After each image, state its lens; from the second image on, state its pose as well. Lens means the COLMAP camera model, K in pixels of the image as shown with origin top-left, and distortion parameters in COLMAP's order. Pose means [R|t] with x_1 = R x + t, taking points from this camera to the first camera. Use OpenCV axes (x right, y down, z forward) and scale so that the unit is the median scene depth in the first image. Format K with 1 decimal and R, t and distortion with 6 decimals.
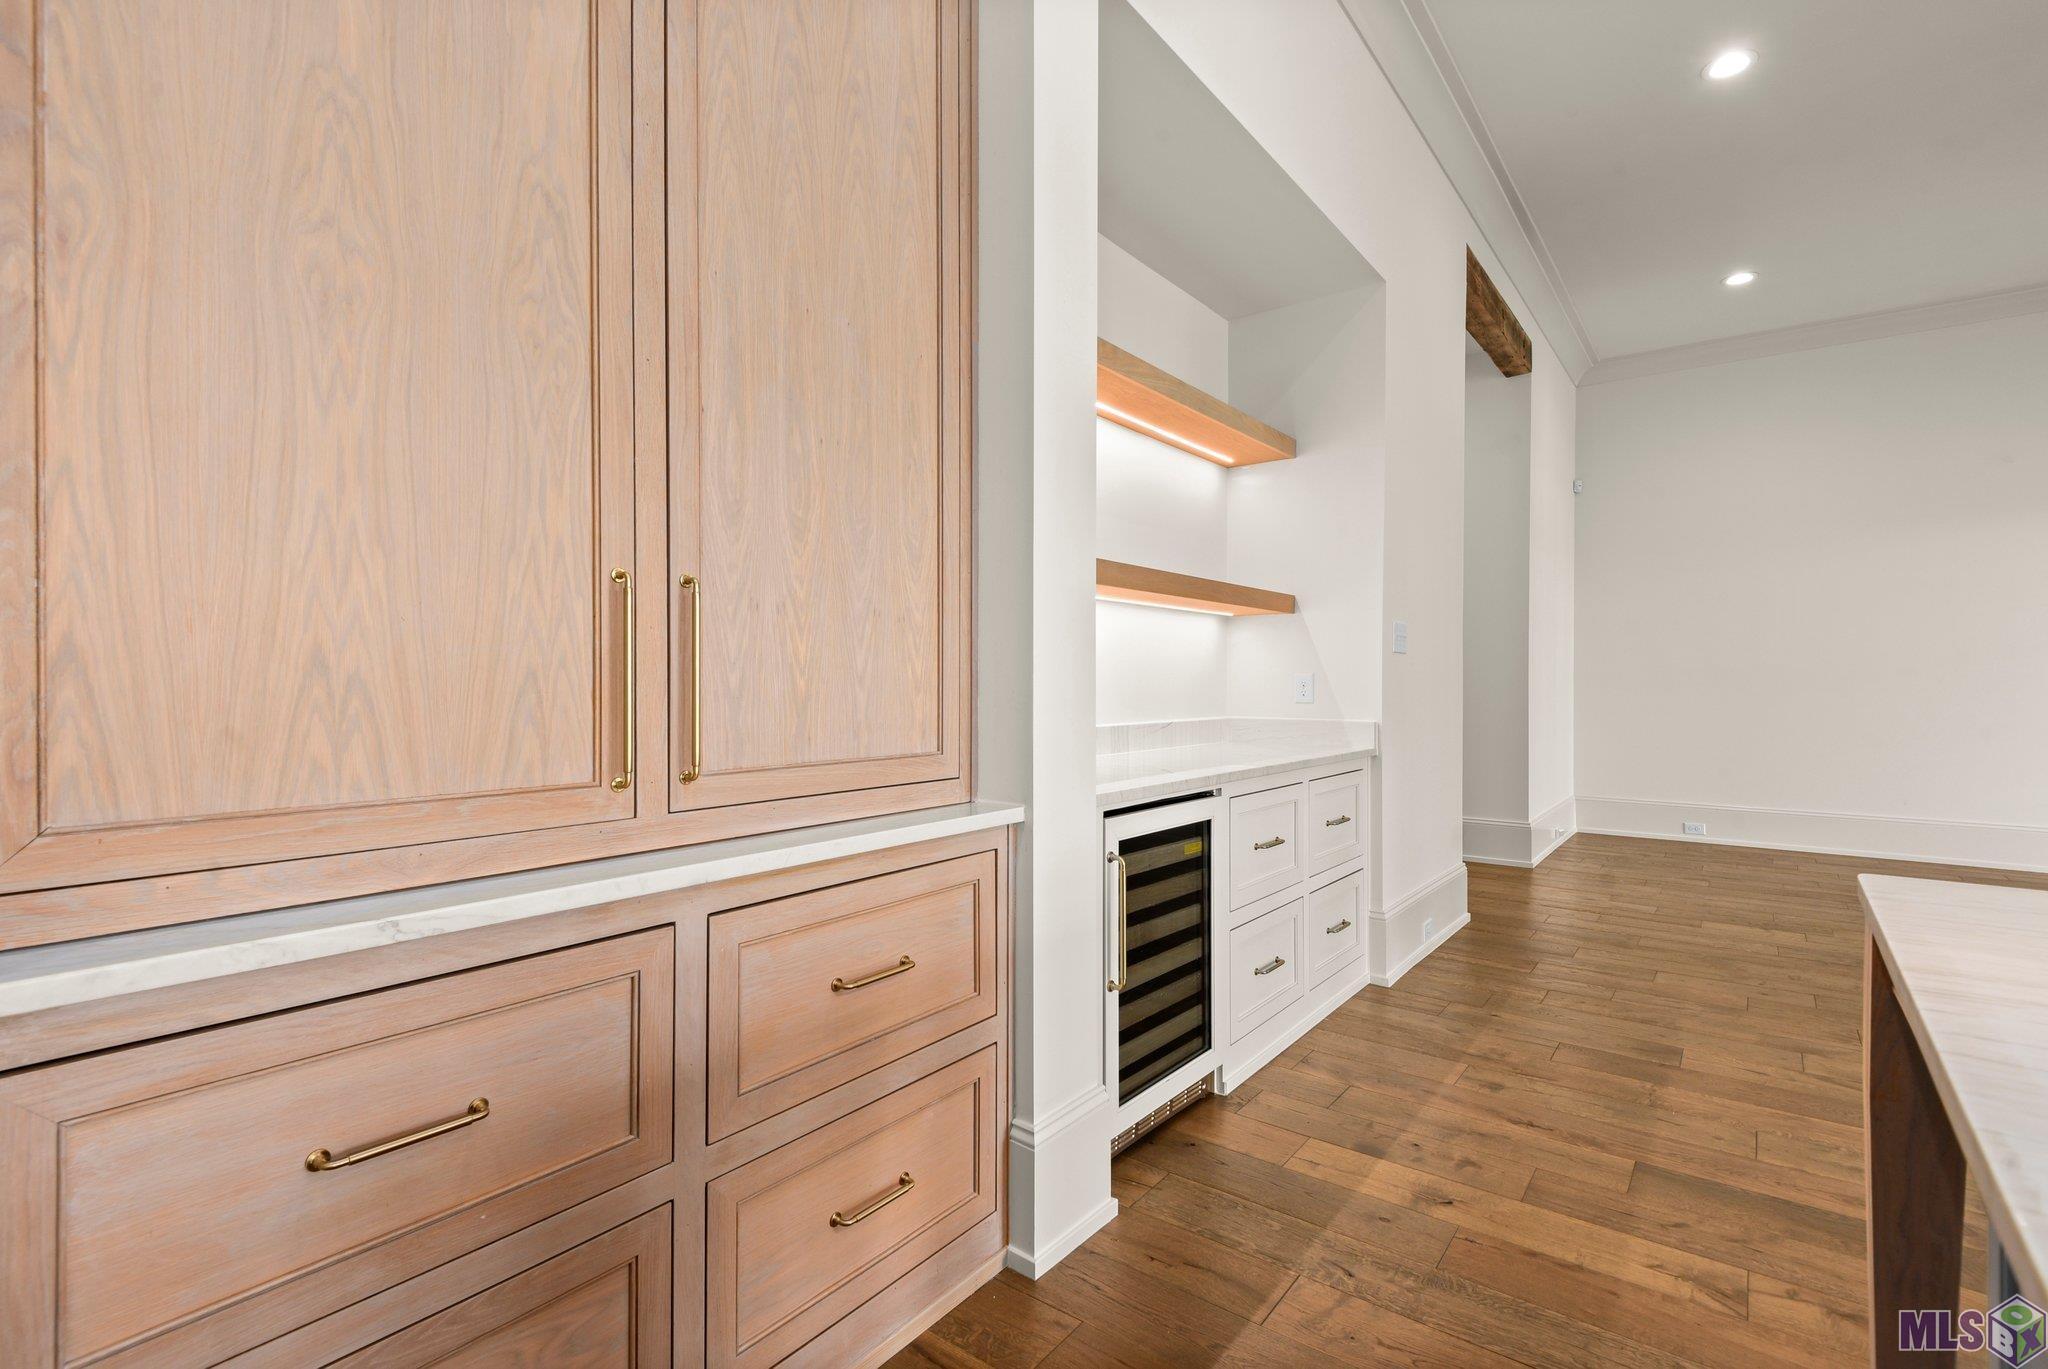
lens RADIAL K [[949.2, 0, 1034.7], [0, 949.2, 674.6], [0, 0, 1]] dist [0.021872, -0.007323]
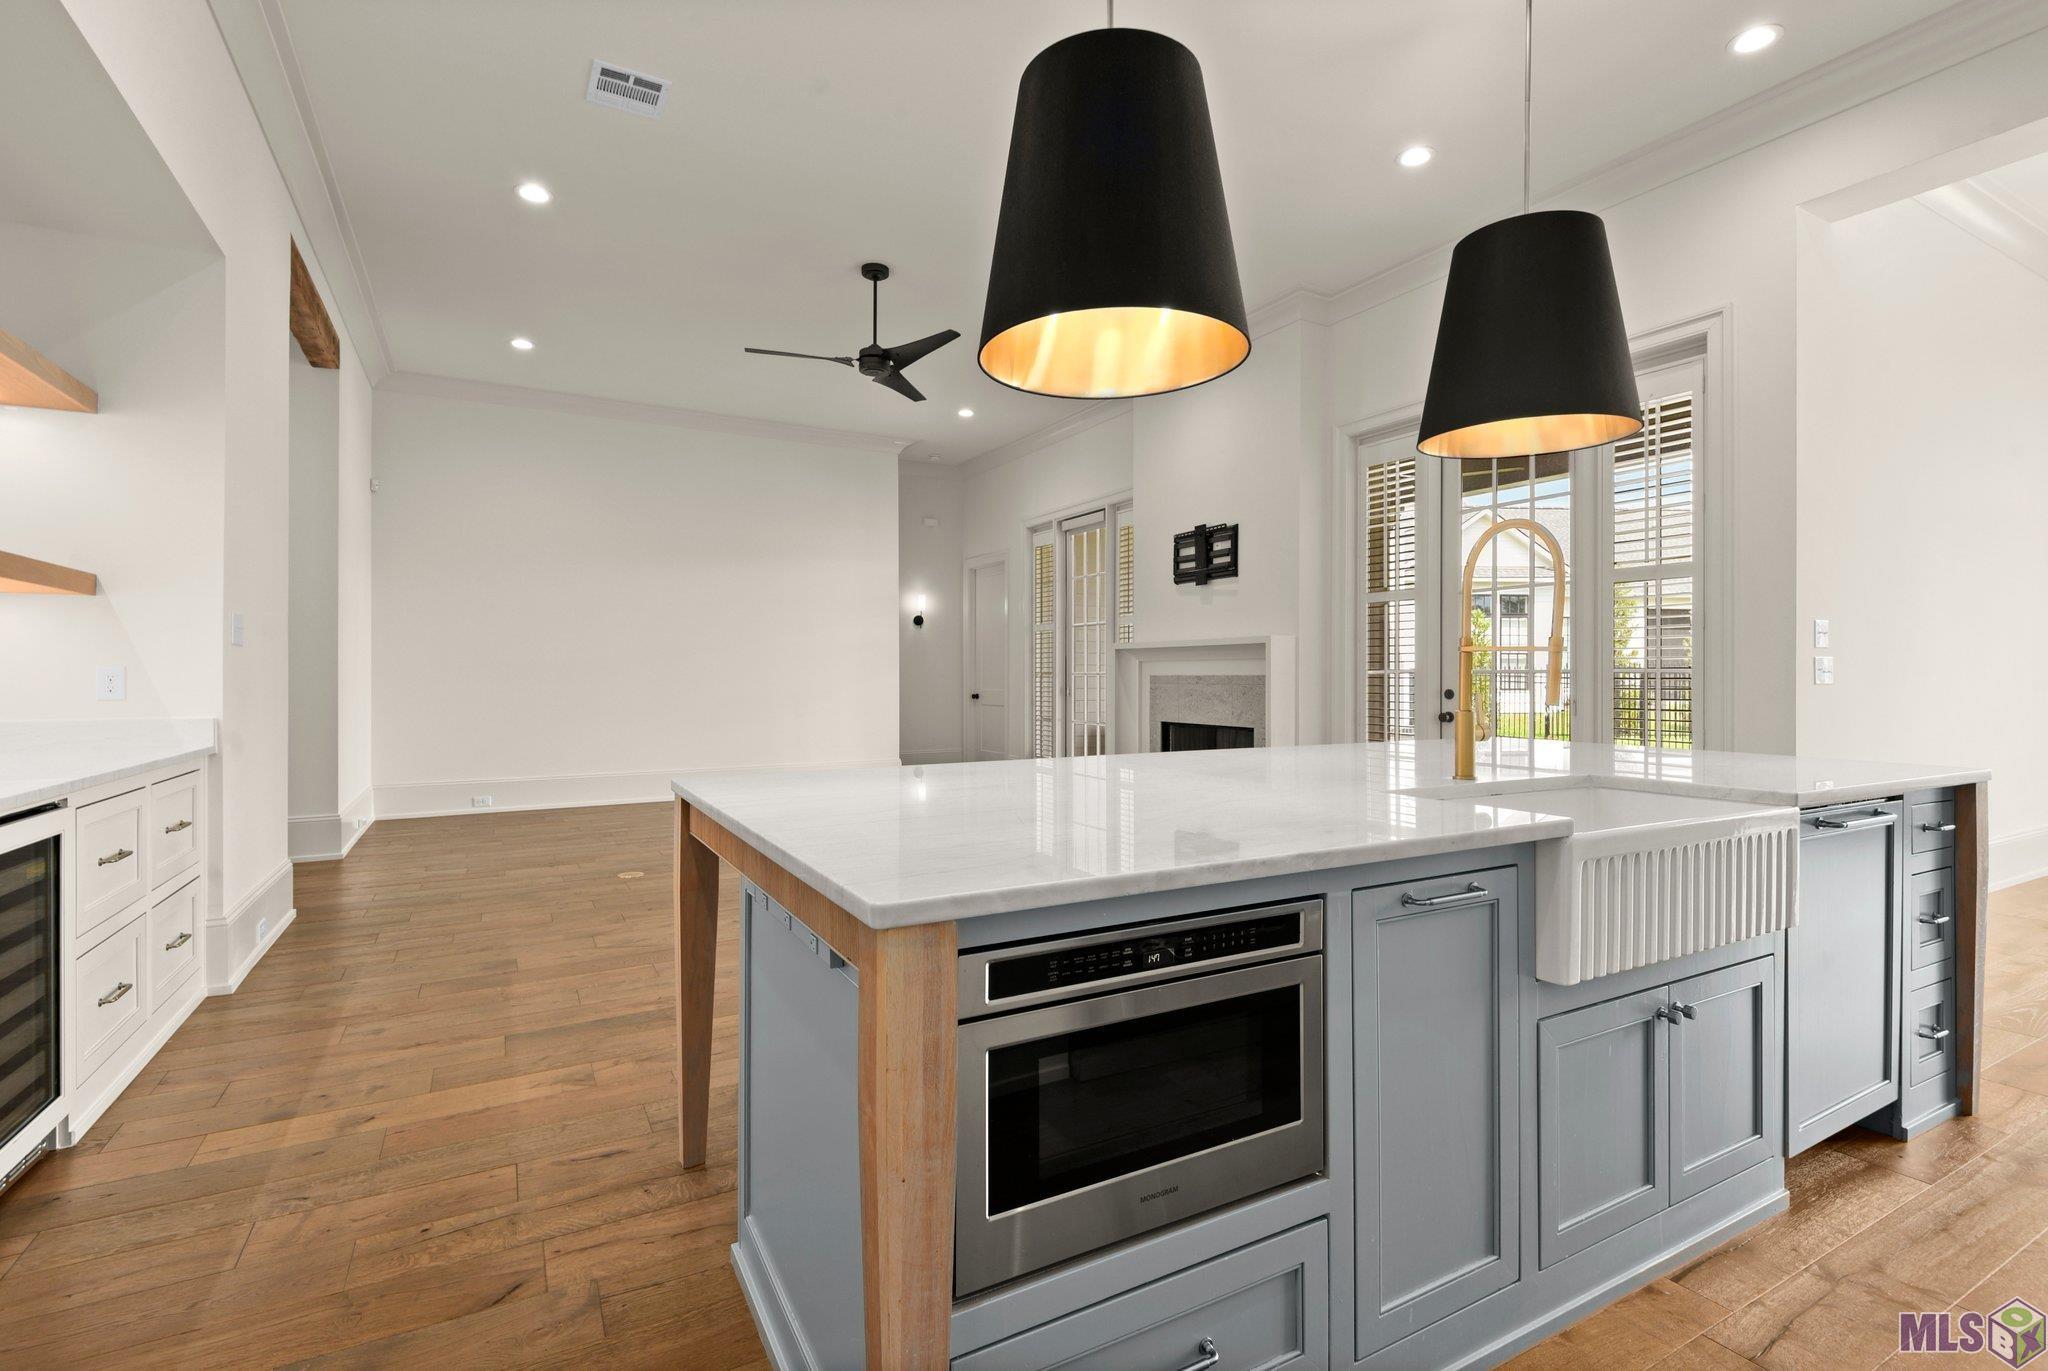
lens RADIAL K [[949.2, 0, 1020.3], [0, 949.2, 652.4], [0, 0, 1]] dist [0.021872, -0.007323]
pose [[0.409680, 0.011193, 0.912161, -0.242498], [0.003241, 0.999901, -0.013725, -0.000358], [-0.912224, 0.008579, 0.409603, -0.159144]]
